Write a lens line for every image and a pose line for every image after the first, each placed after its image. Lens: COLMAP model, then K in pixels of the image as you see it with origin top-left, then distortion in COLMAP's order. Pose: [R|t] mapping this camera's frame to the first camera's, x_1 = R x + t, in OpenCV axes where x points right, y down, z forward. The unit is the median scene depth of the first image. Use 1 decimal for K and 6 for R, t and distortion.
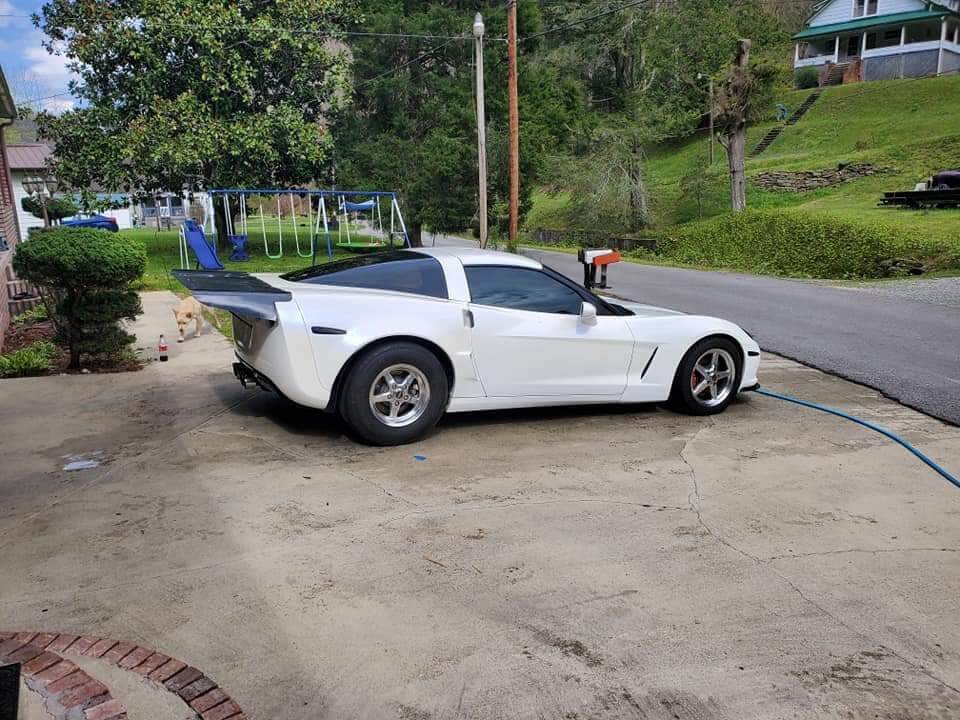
lens RADIAL K [[746.1, 0, 480.0], [0, 746.1, 360.0], [0, 0, 1]] dist [-0.000201, -0.003078]
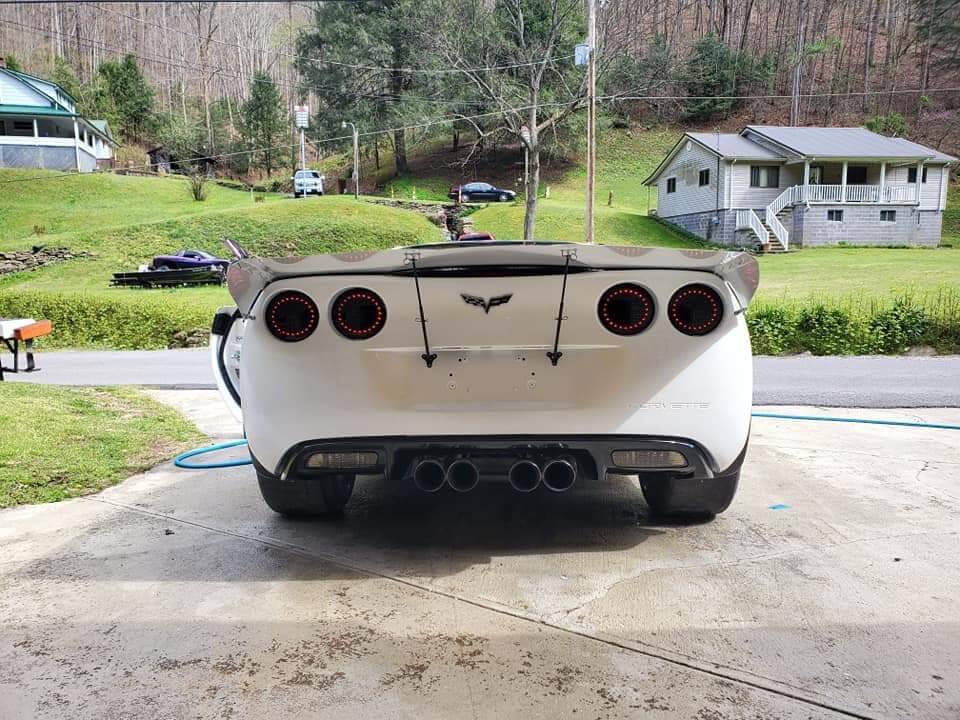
lens RADIAL K [[732.7, 0, 480.0], [0, 732.7, 360.0], [0, 0, 1]] dist [0.011027, 0.007265]
pose [[0.482871, -0.092411, 0.870802, -0.074285], [0.196252, 0.980542, -0.004768, -0.005283], [-0.853417, 0.173199, 0.491611, 0.080011]]
